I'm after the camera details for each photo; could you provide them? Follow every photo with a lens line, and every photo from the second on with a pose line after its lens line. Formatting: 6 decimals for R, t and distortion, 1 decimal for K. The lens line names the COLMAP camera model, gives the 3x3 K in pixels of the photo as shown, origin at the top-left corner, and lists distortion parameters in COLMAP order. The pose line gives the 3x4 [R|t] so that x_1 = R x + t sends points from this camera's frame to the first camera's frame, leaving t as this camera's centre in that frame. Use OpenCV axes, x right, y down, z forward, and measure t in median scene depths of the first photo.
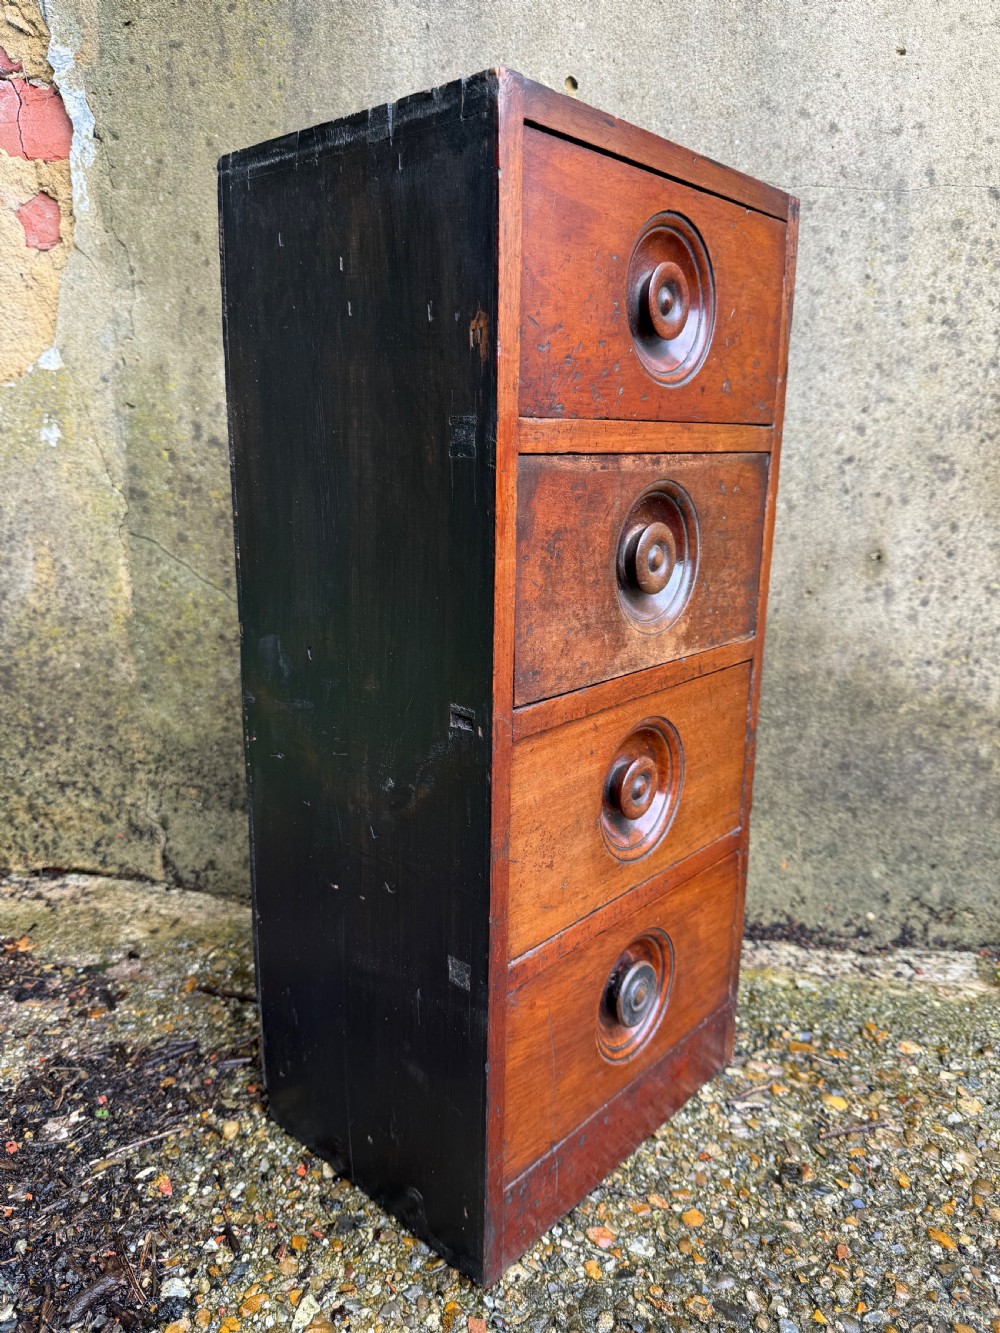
lens RADIAL K [[967.2, 0, 500.0], [0, 967.2, 666.5], [0, 0, 1]] dist [-0.029279, 0.012344]
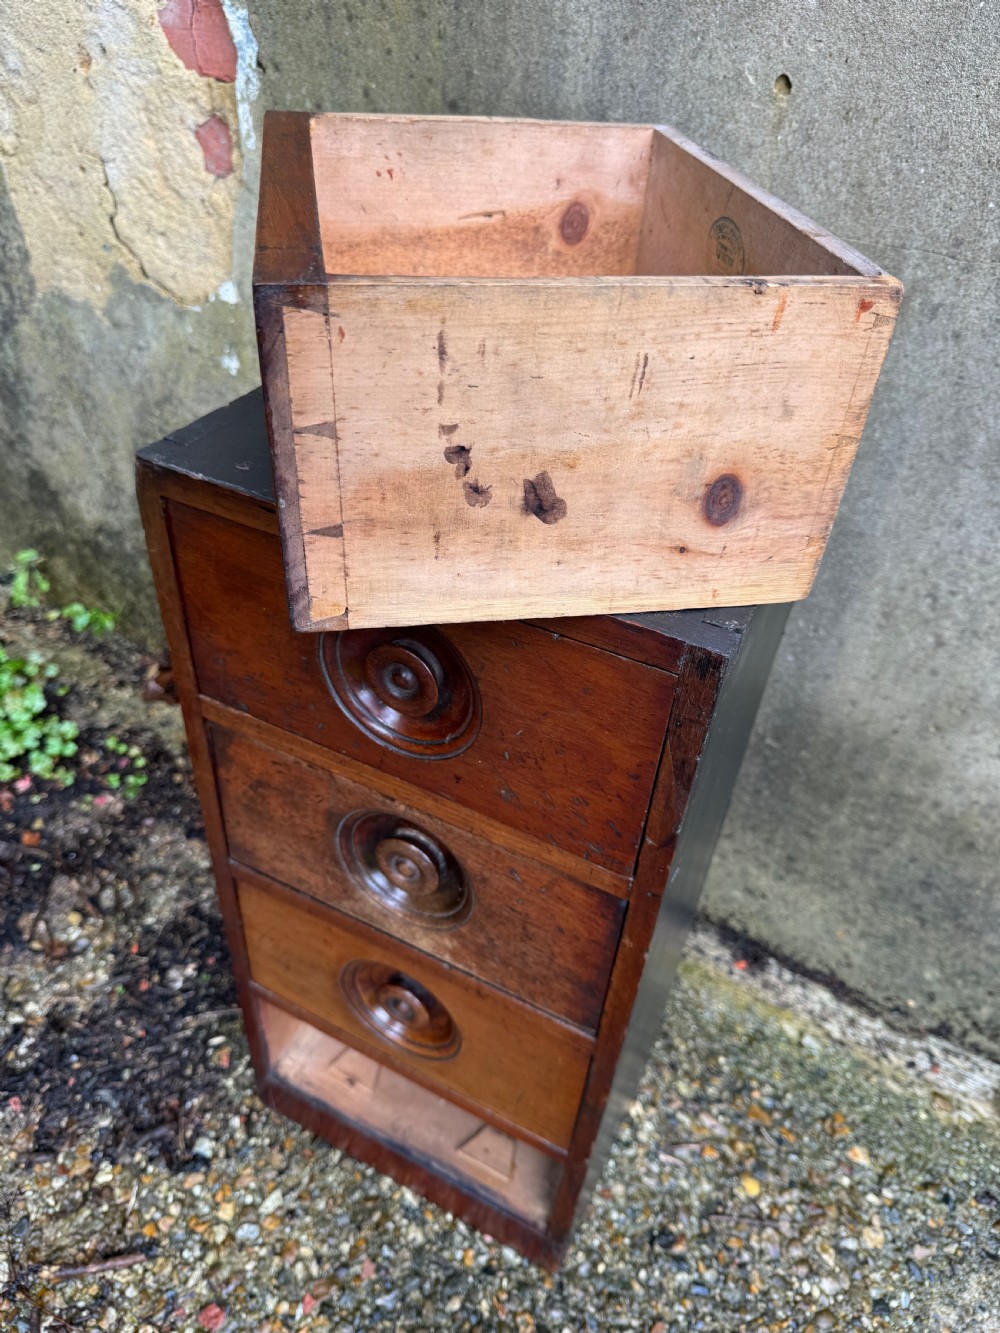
lens RADIAL K [[974.7, 0, 494.8], [0, 974.7, 670.1], [0, 0, 1]] dist [-0.027905, 0.007738]
pose [[0.914627, 0.278142, -0.293419, 0.232027], [-0.128514, 0.888119, 0.441281, -0.547975], [0.383329, -0.365899, 0.848043, 0.127016]]
